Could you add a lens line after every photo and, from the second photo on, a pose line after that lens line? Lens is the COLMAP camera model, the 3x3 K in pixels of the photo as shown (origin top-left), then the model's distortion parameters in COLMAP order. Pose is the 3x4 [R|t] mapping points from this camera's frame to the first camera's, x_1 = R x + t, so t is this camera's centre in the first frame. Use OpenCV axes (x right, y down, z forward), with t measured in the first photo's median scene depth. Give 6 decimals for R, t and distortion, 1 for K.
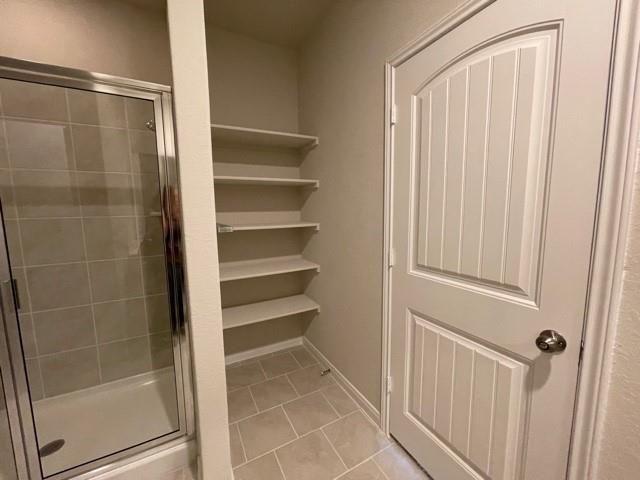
lens RADIAL K [[260.4, 0, 319.1], [0, 260.4, 238.6], [0, 0, 1]] dist [0.000736, 0.000829]
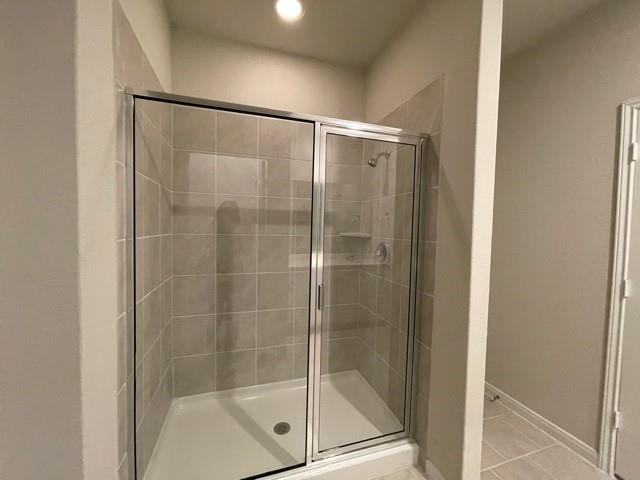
lens RADIAL K [[260.4, 0, 320.3], [0, 260.4, 239.6], [0, 0, 1]] dist [0.000736, 0.000829]
pose [[0.984107, 0.044410, -0.171933, -0.638581], [-0.056953, 0.996009, -0.068717, 0.017204], [0.168195, 0.077417, 0.982709, -0.184690]]
